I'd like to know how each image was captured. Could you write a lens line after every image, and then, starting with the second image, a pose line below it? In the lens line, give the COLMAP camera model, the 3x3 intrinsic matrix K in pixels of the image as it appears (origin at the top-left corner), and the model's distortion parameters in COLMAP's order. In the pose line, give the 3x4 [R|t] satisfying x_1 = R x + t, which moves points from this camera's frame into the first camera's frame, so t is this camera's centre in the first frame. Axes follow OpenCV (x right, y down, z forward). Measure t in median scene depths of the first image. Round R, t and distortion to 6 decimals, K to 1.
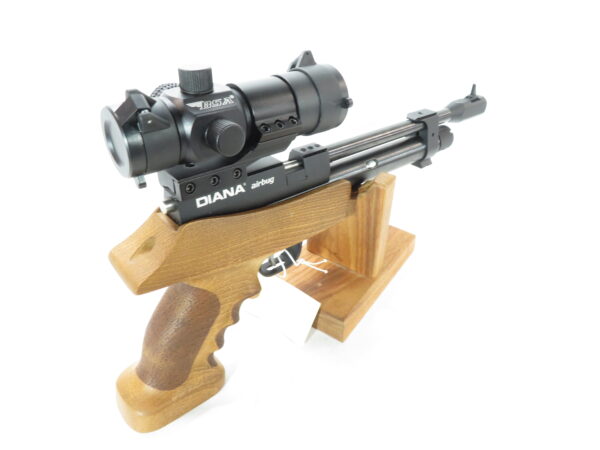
lens RADIAL K [[434.3, 0, 300.0], [0, 434.3, 225.0], [0, 0, 1]] dist [-0.001921, -0.001823]
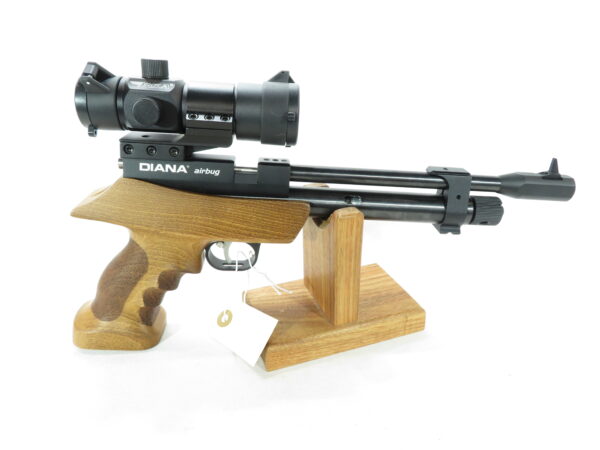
lens RADIAL K [[434.3, 0, 300.0], [0, 434.3, 225.0], [0, 0, 1]] dist [-0.001921, -0.001823]
pose [[0.791341, 0.261409, -0.552671, 0.757812], [-0.363410, 0.928068, -0.081378, 0.035263], [0.491643, 0.265244, 0.829417, 0.214935]]
